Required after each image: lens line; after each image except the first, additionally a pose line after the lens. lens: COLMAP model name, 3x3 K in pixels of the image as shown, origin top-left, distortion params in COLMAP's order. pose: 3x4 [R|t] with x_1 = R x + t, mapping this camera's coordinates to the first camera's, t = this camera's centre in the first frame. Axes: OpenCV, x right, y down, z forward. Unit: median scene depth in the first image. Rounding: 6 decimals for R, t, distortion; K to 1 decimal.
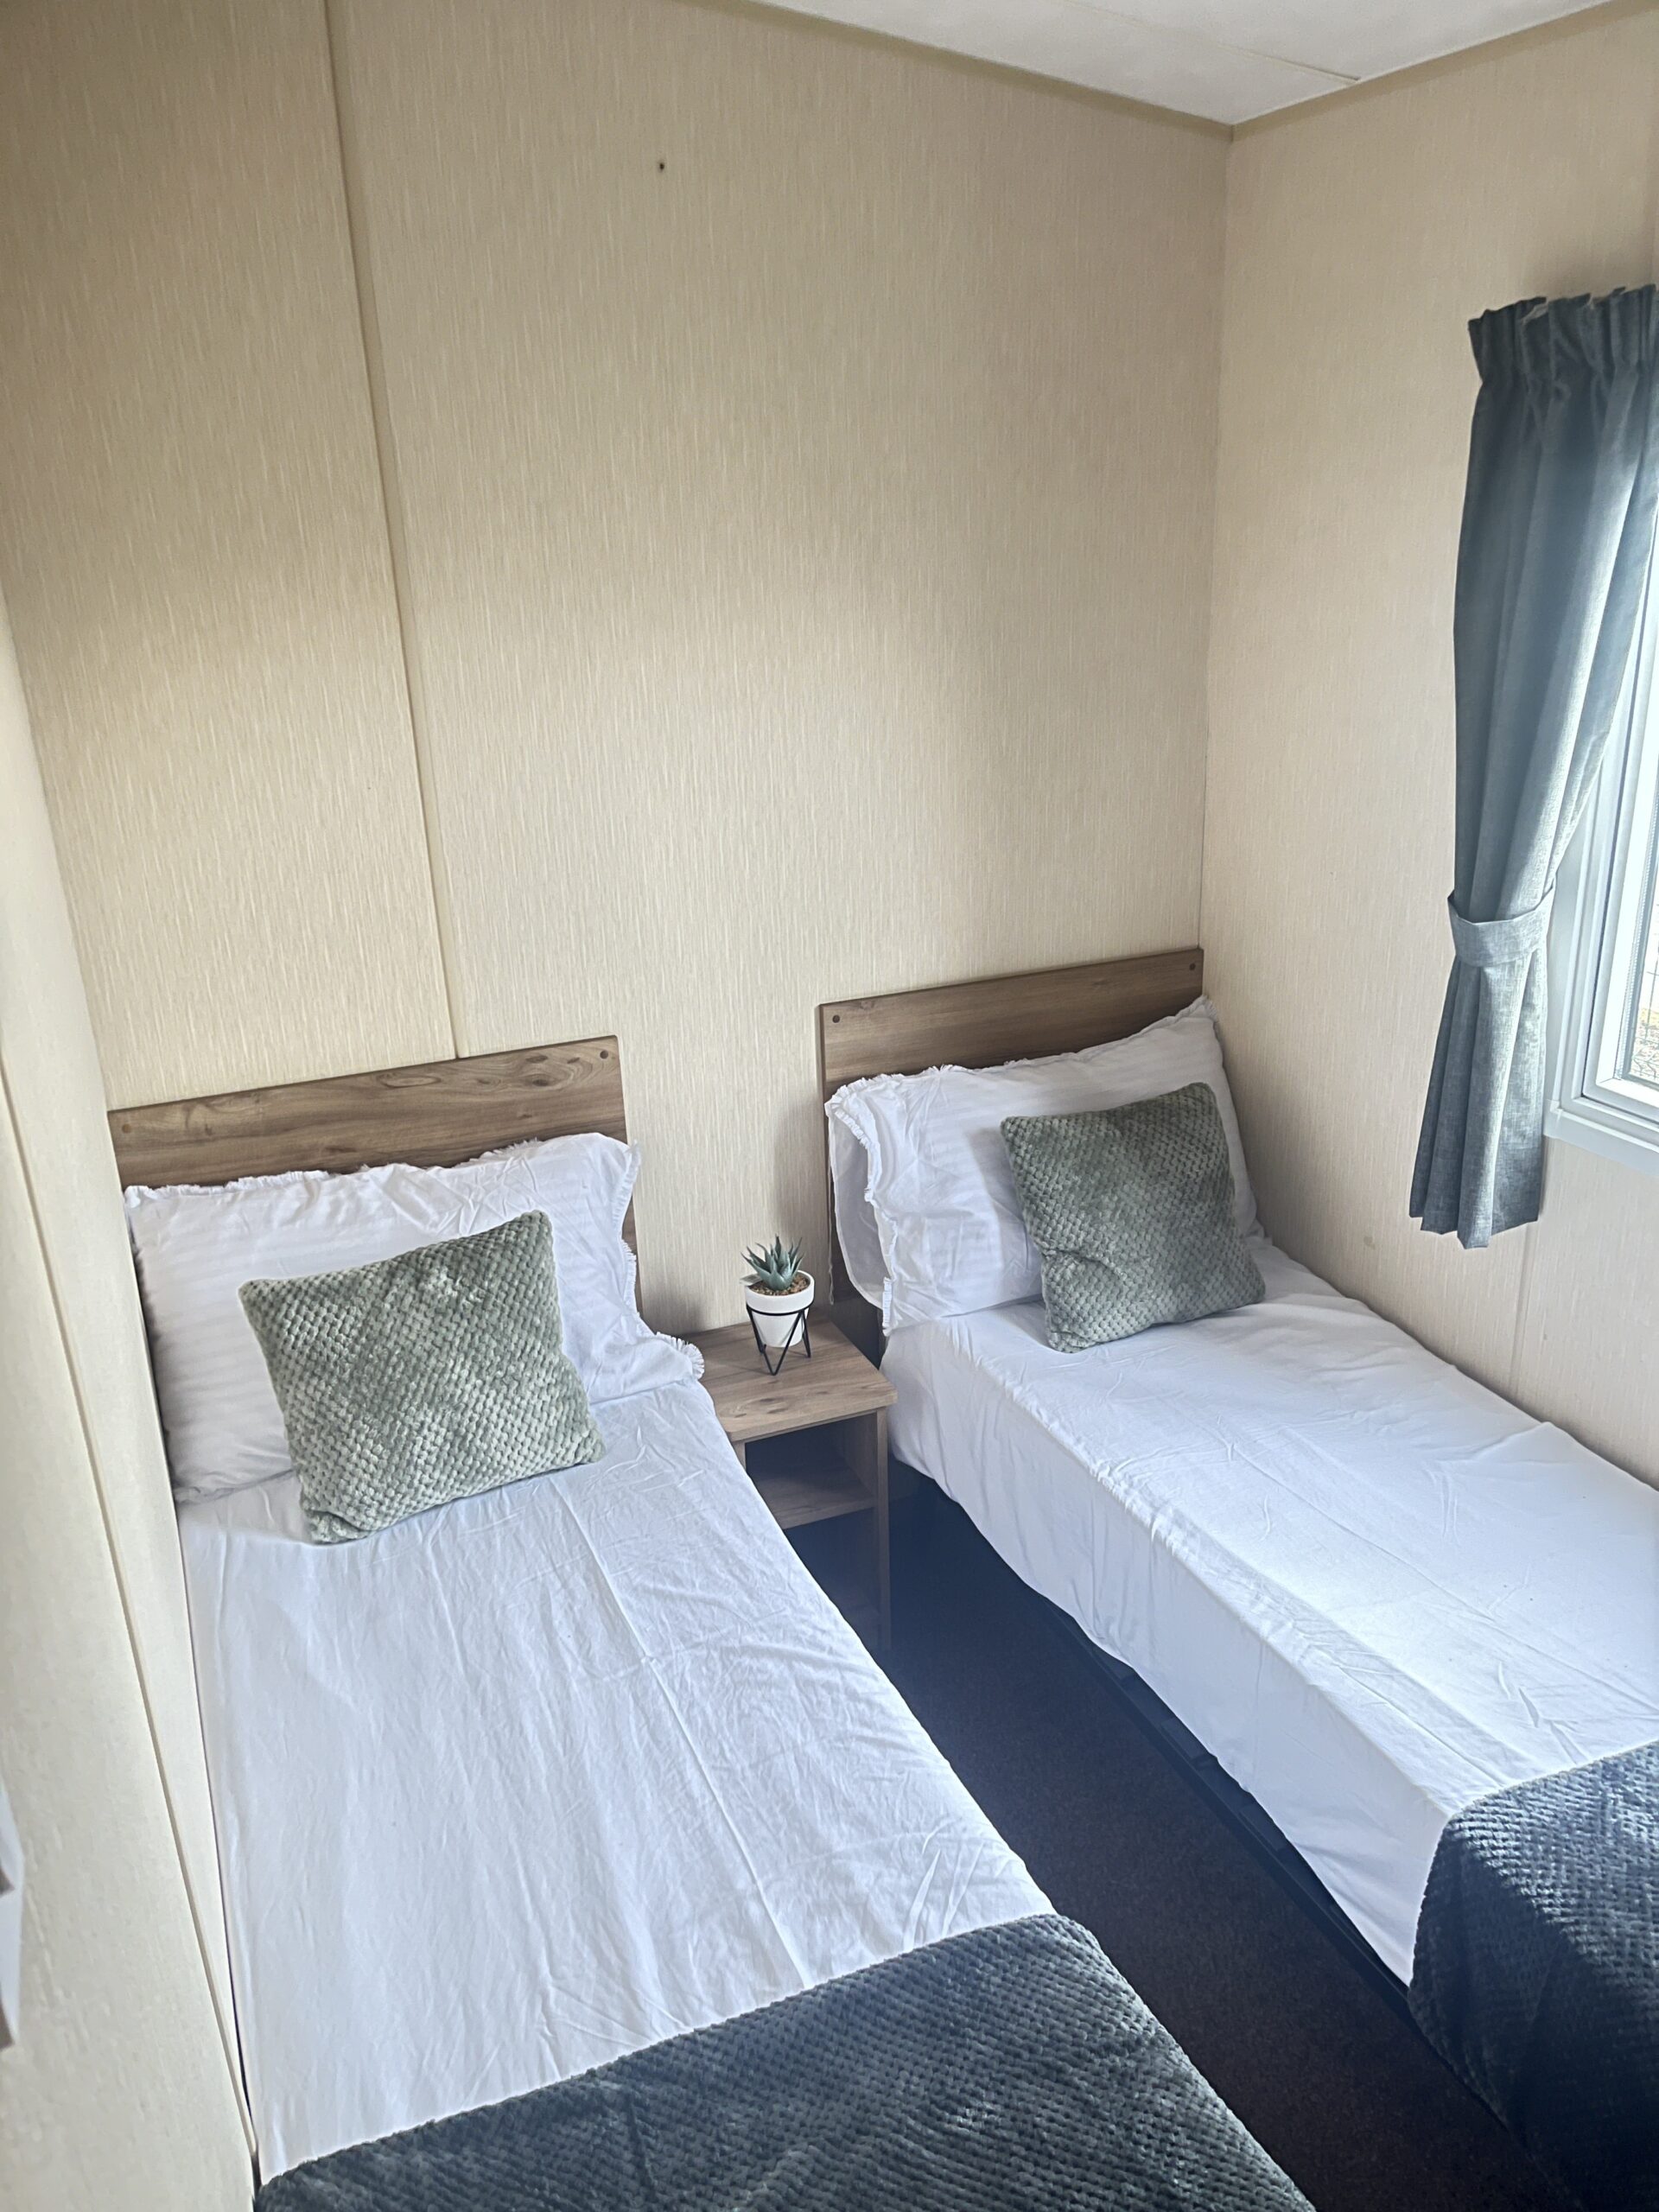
lens RADIAL K [[1673.9, 0, 847.2], [0, 1673.9, 1131.2], [0, 0, 1]] dist [0.074128, -0.096977]
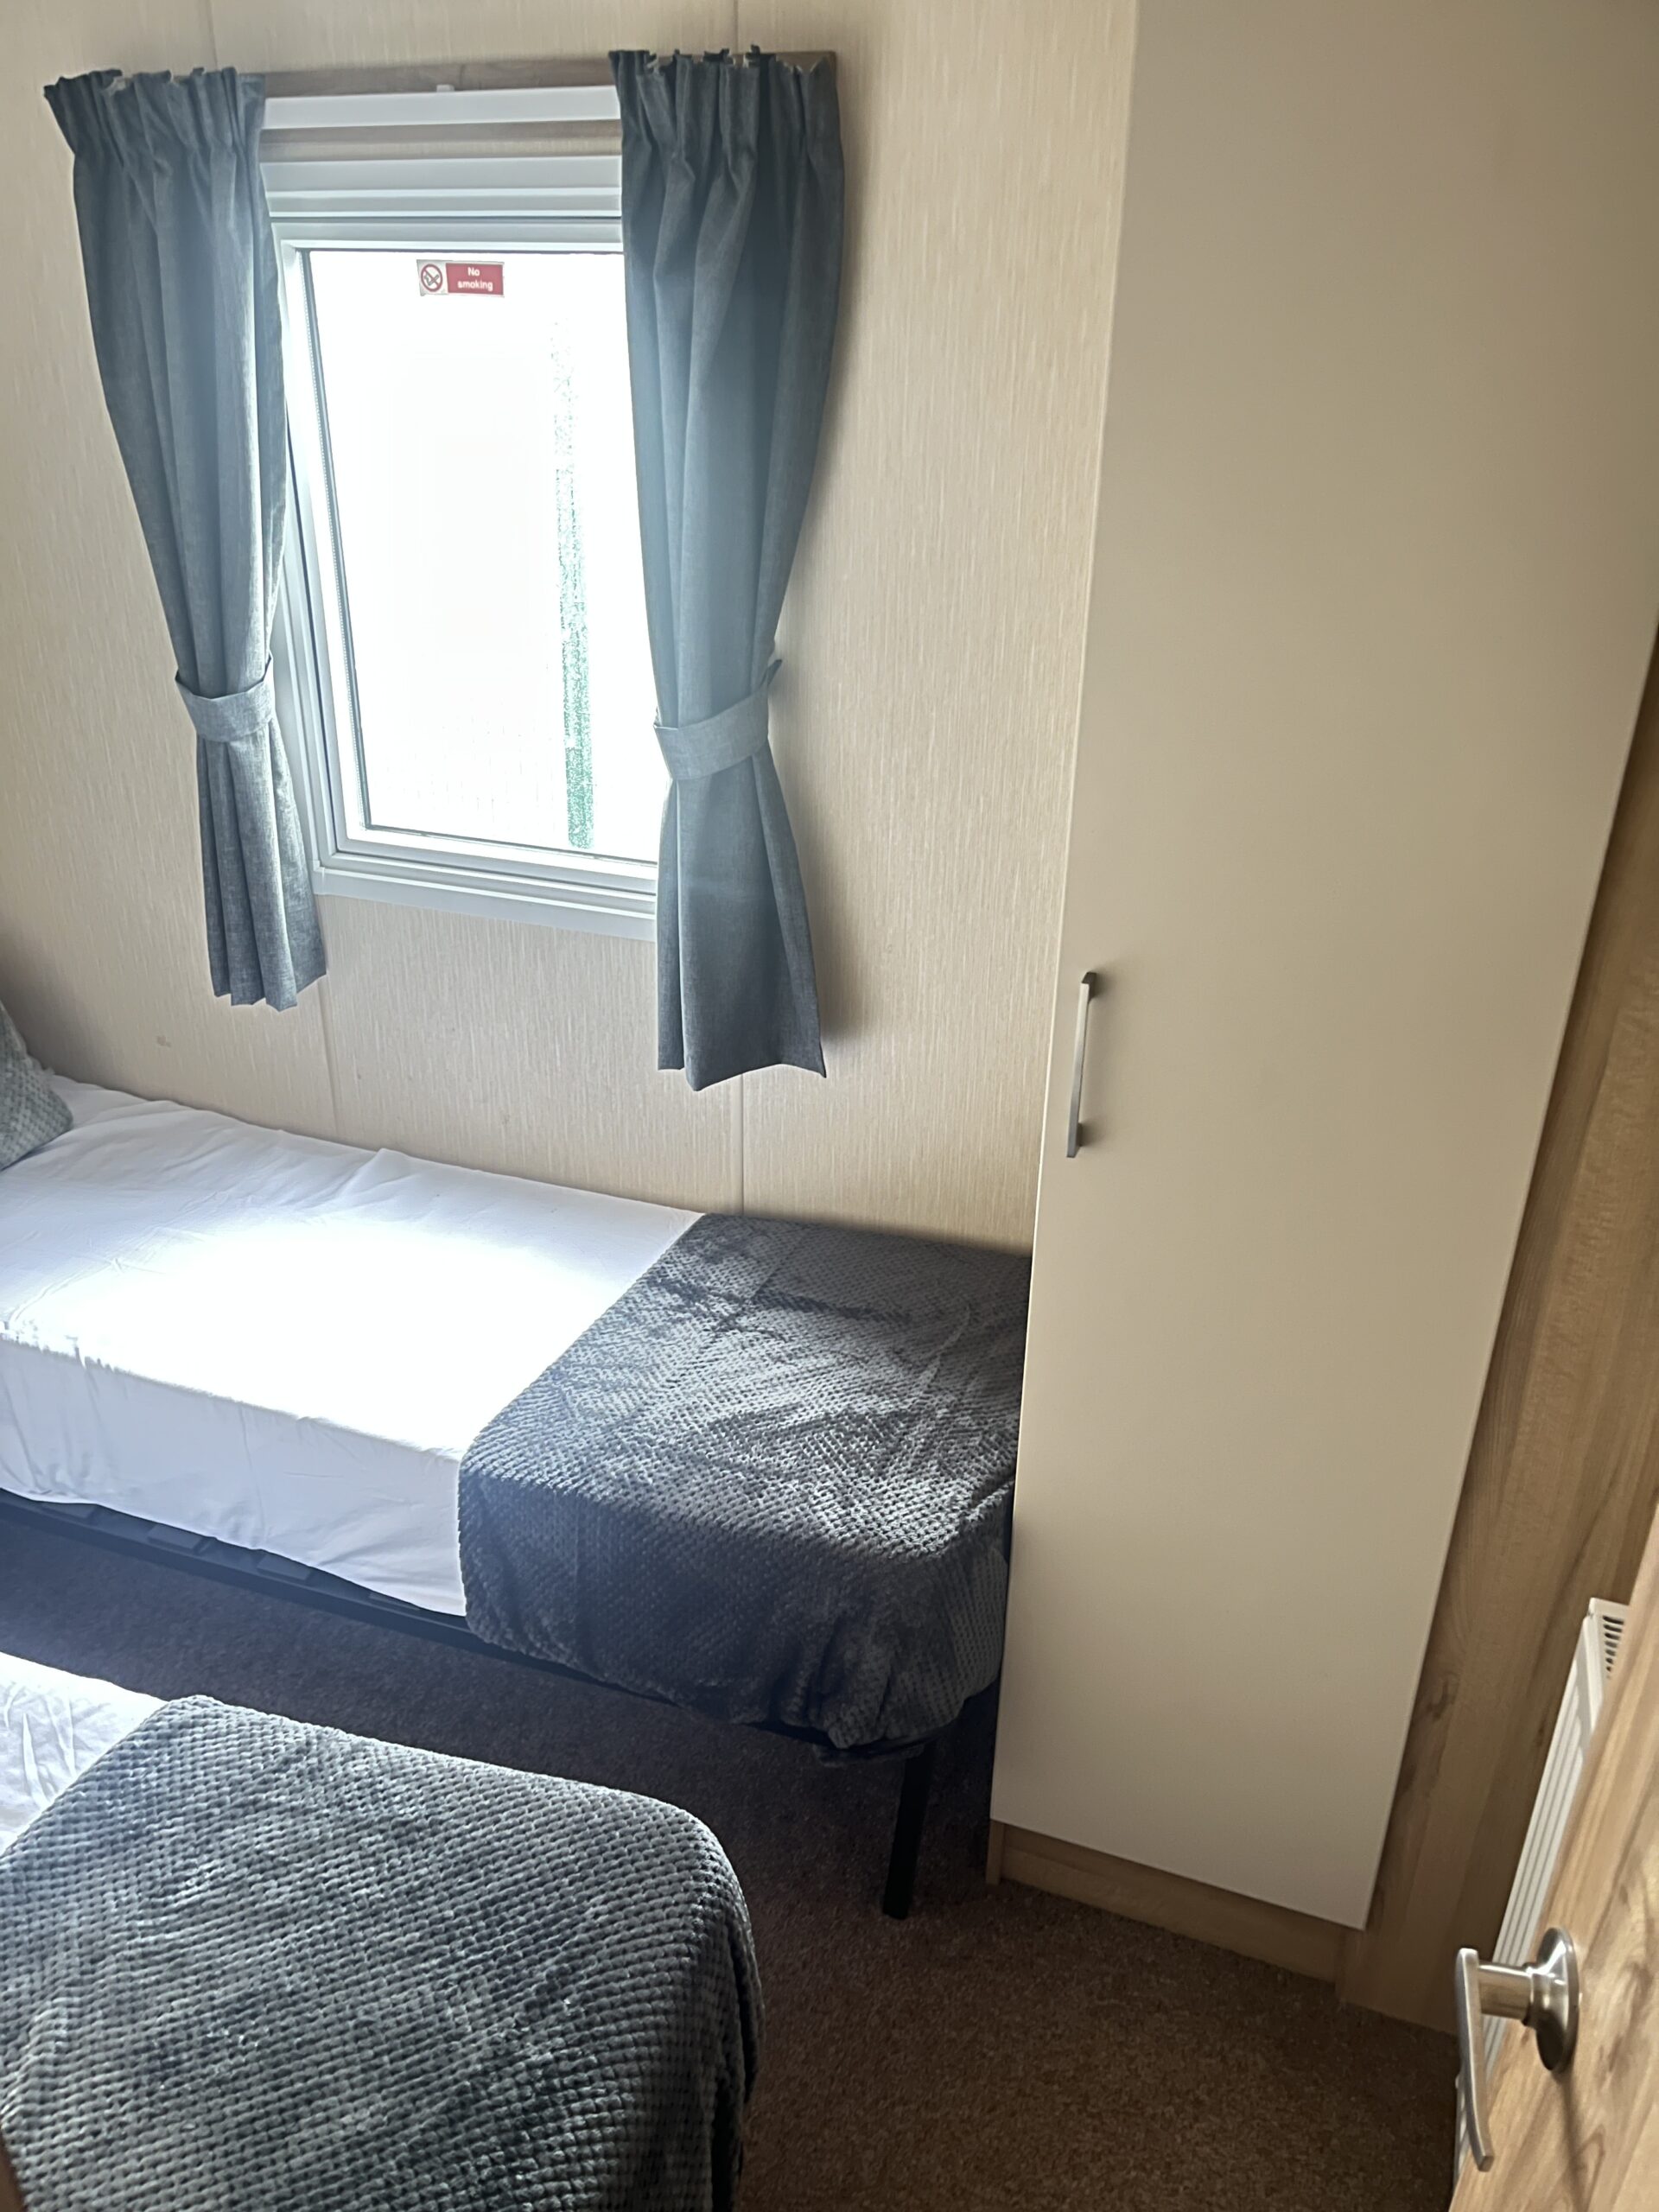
lens RADIAL K [[1673.9, 0, 829.6], [0, 1673.9, 1116.9], [0, 0, 1]] dist [0.074128, -0.096977]
pose [[0.686512, -0.274758, 0.673208, -0.154991], [0.216094, 0.961121, 0.171900, 0.030209], [-0.694265, 0.027465, 0.719195, -0.008611]]
